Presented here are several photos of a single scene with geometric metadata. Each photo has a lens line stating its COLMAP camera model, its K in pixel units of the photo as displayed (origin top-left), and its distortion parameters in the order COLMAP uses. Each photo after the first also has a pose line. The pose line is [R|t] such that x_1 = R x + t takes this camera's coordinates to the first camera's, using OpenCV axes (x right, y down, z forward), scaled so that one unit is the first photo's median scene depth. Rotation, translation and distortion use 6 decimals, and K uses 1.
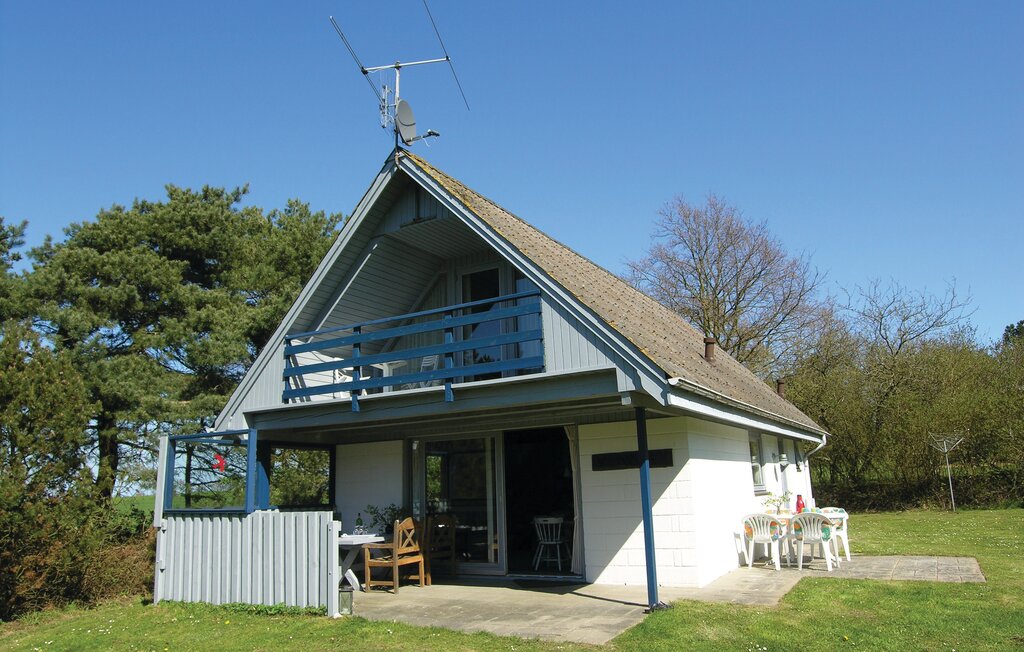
lens RADIAL K [[713.7, 0, 513.0], [0, 713.7, 309.4], [0, 0, 1]] dist [-0.054650, -0.001747]
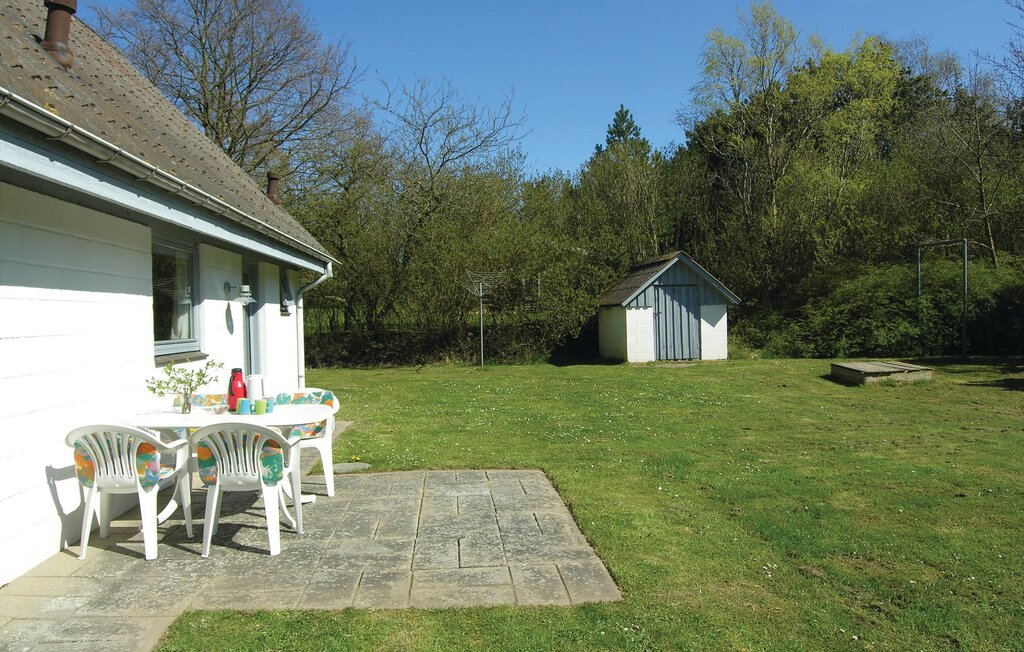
lens RADIAL K [[721.0, 0, 512.0], [0, 721.0, 326.0], [0, 0, 1]] dist [-0.000874, -0.000325]
pose [[0.810016, 0.004272, 0.586392, 0.172465], [-0.146996, 0.969525, 0.195991, 0.074047], [-0.567685, -0.244953, 0.785959, 0.336260]]
